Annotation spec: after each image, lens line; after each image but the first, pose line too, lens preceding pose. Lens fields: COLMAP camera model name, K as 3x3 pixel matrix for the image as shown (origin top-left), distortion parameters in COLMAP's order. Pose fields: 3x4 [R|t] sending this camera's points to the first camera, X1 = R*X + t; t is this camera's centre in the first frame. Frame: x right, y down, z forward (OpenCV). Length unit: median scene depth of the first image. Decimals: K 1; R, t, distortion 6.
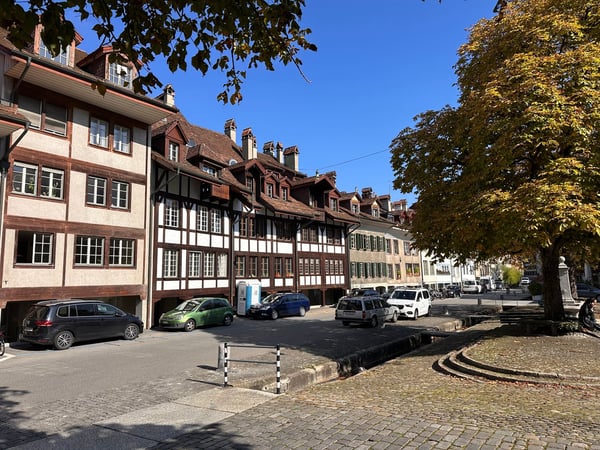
lens RADIAL K [[422.6, 0, 300.0], [0, 422.6, 225.0], [0, 0, 1]] dist [0.004799, -0.000971]
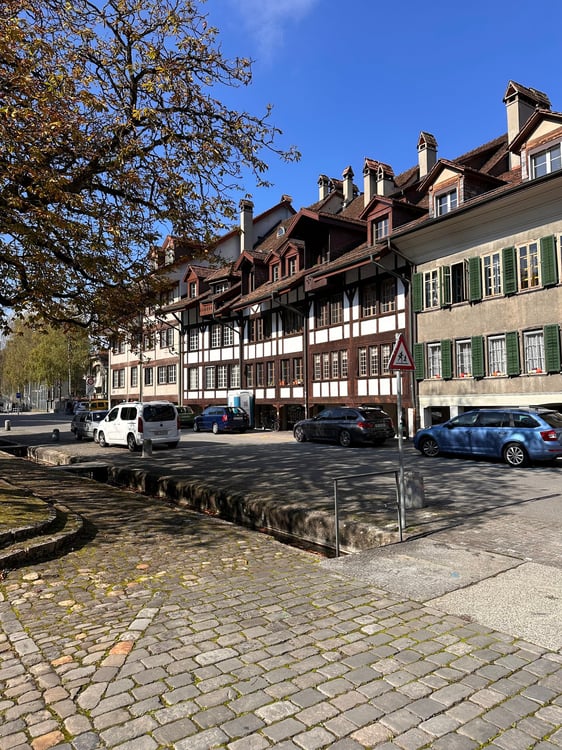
lens RADIAL K [[528.2, 0, 281.0], [0, 528.2, 375.0], [0, 0, 1]] dist [0.004799, -0.000971]
pose [[-0.330717, -0.027144, -0.943340, 0.804880], [0.134489, 0.988029, -0.075579, 0.168704], [0.934098, -0.151864, -0.323107, 1.257194]]
